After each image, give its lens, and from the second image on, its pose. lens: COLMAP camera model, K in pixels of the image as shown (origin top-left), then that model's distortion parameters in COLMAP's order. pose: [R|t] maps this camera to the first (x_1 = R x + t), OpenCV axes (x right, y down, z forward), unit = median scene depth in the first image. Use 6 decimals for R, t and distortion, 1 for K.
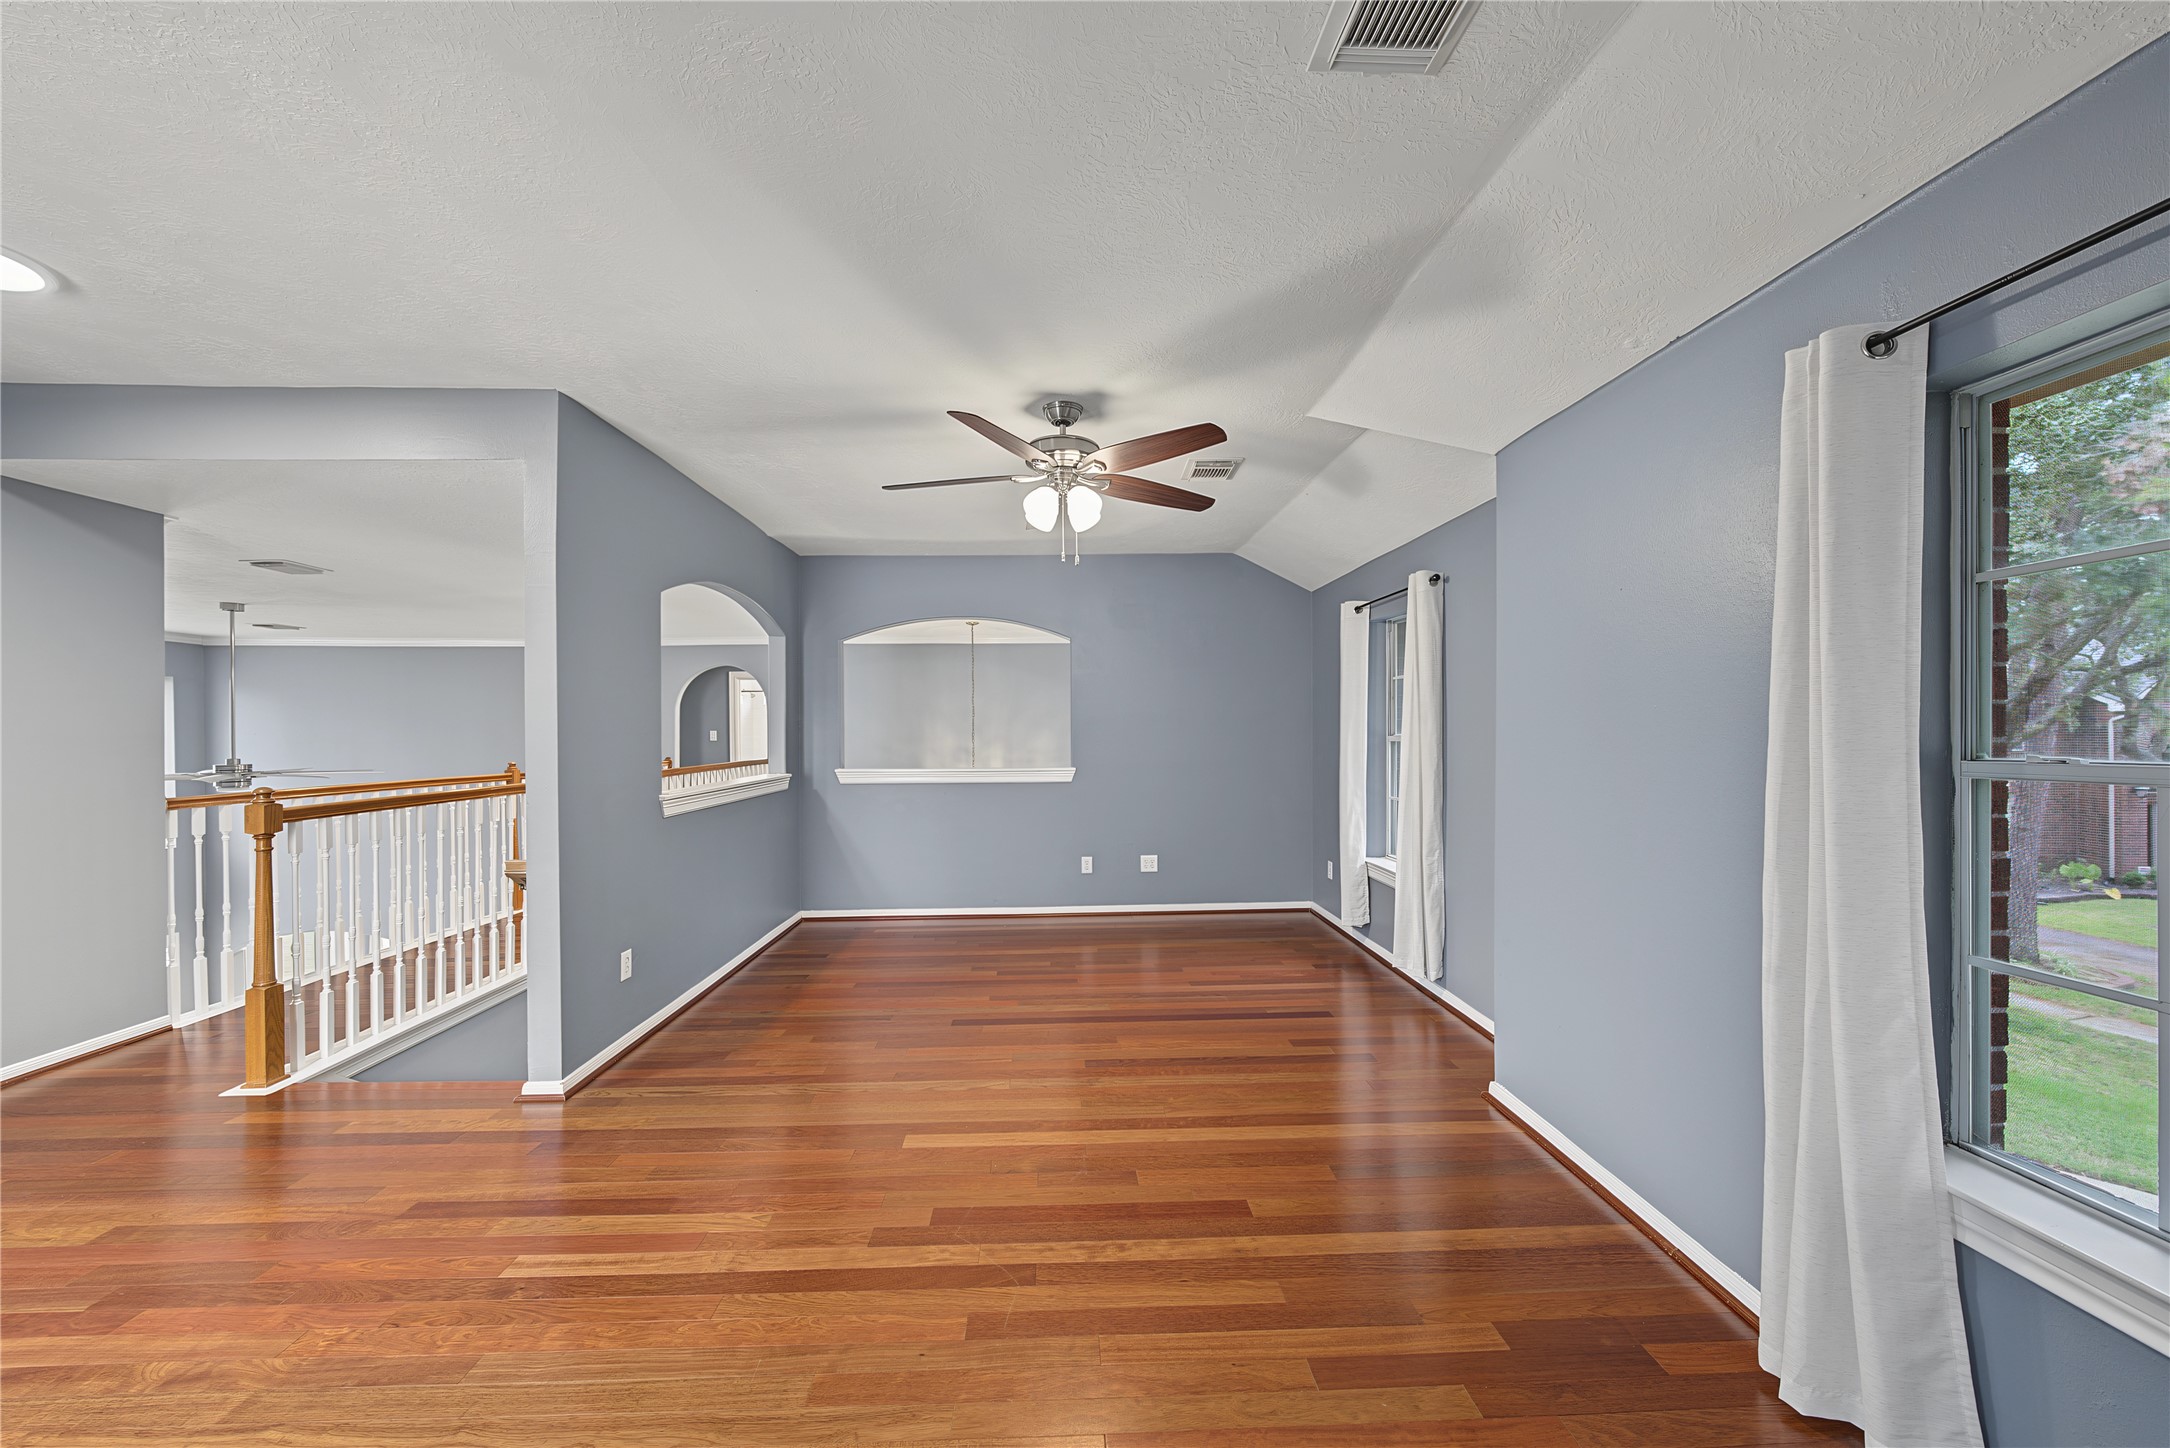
lens RADIAL K [[768.2, 0, 1088.2], [0, 768.2, 735.0], [0, 0, 1]] dist [-0.006179, 0.000615]
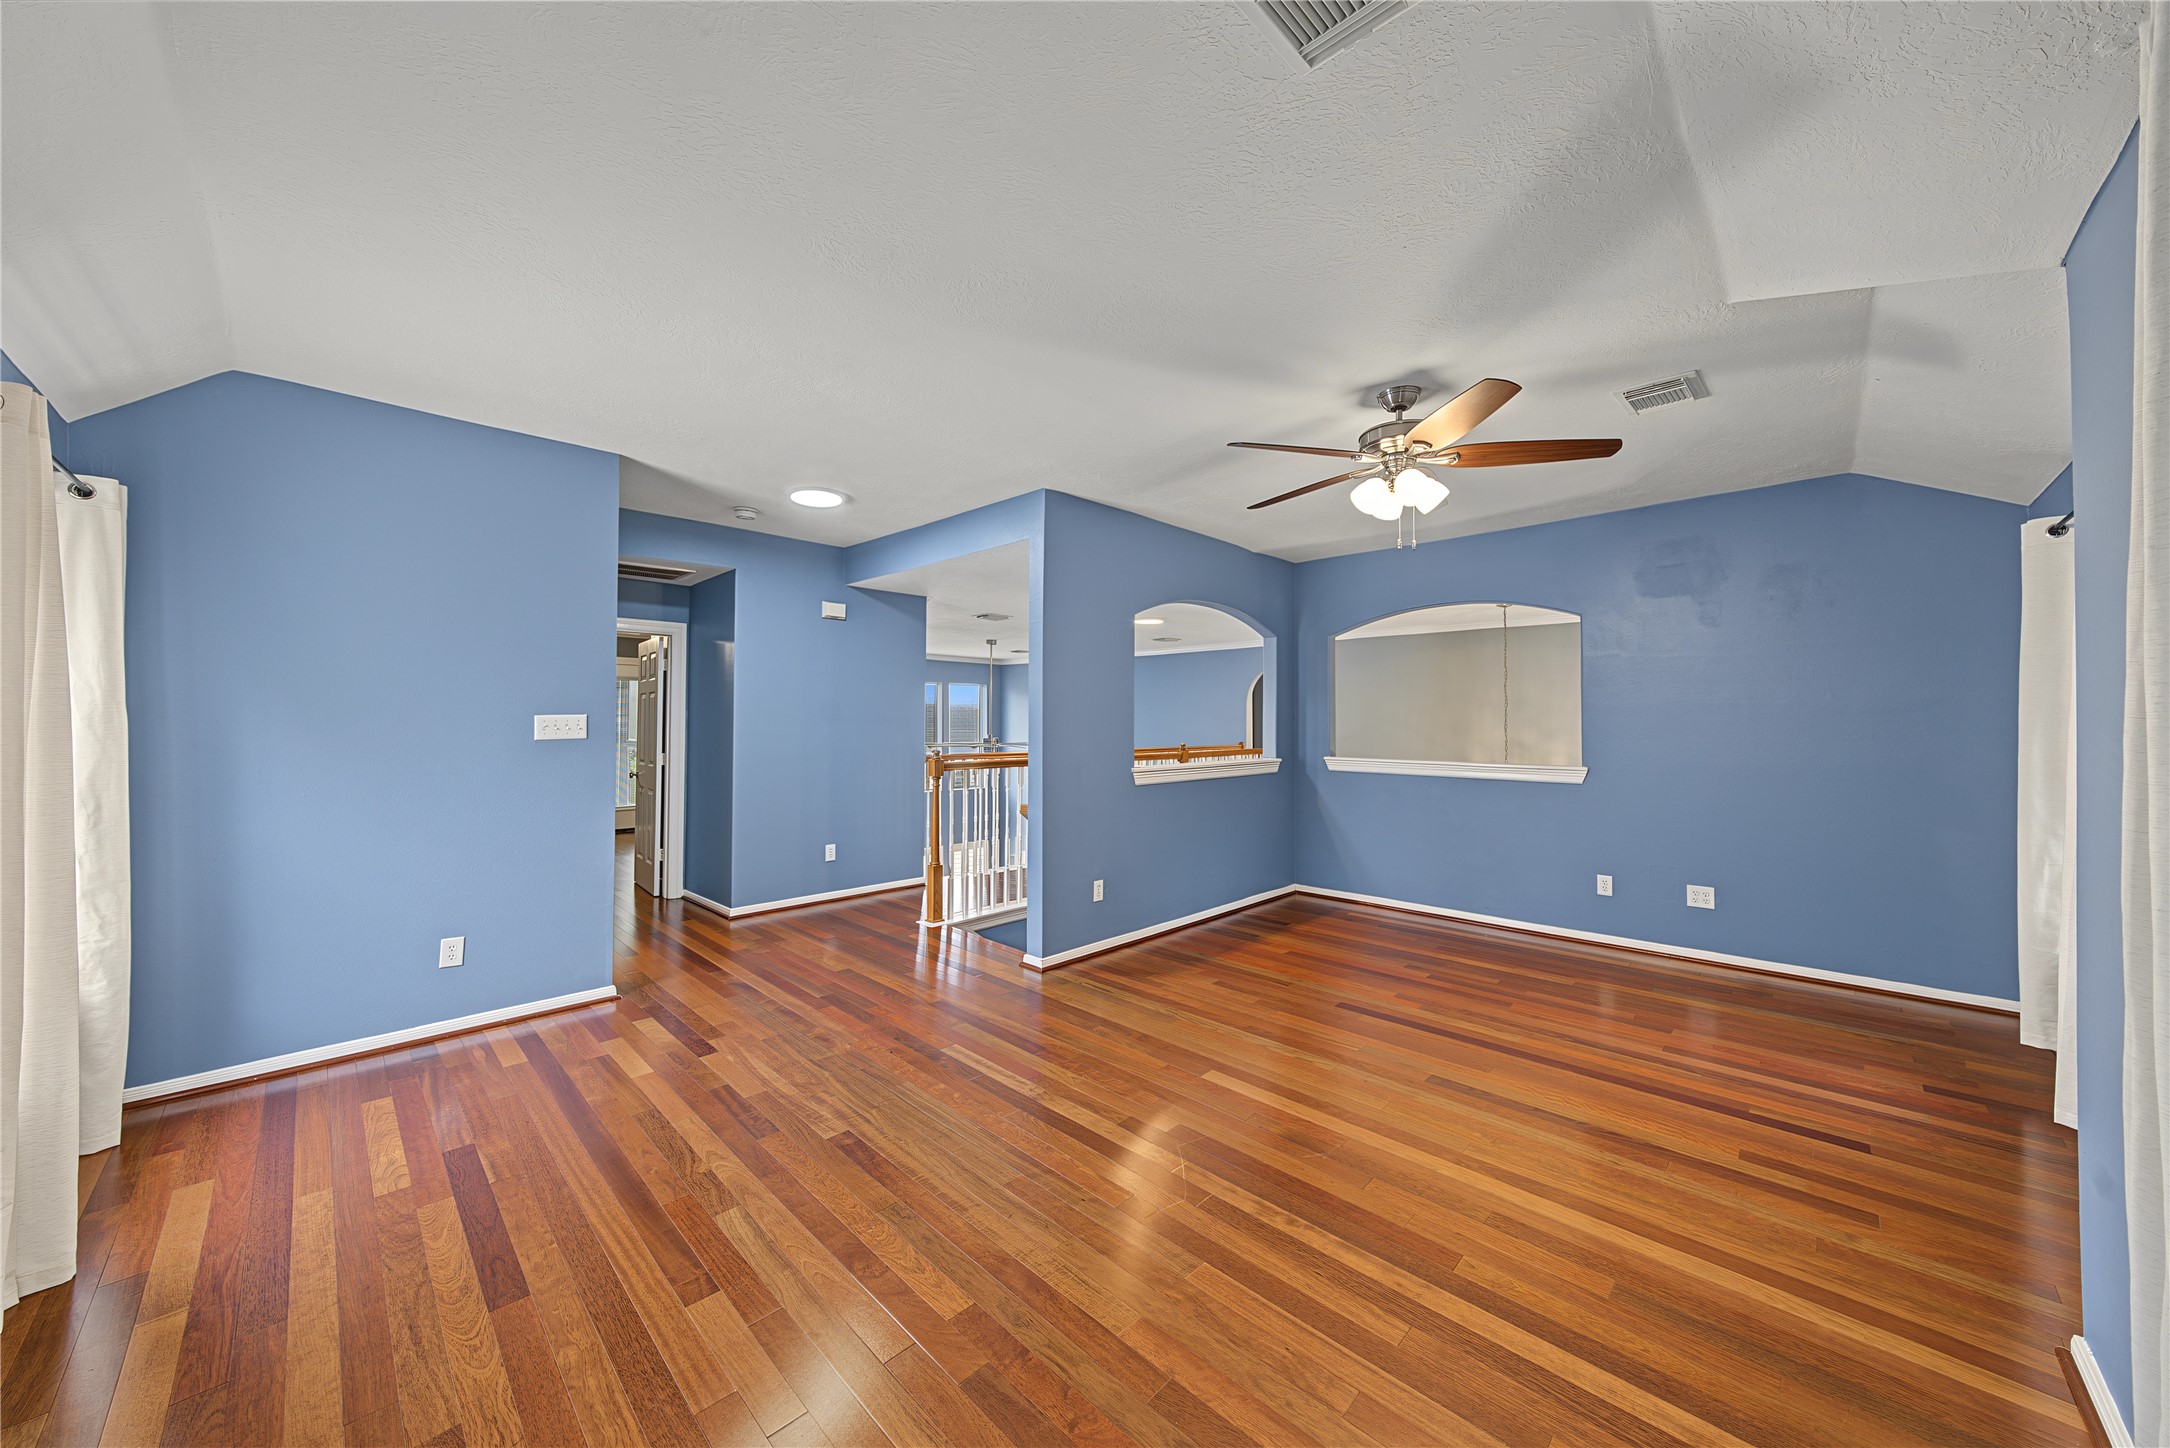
lens RADIAL K [[768.2, 0, 1105.7], [0, 768.2, 711.3], [0, 0, 1]] dist [-0.006179, 0.000615]
pose [[0.693253, 0.000290, -0.720694, 0.402953], [-0.013400, 0.999832, -0.012488, -0.002877], [0.720570, 0.018314, 0.693141, 0.058277]]
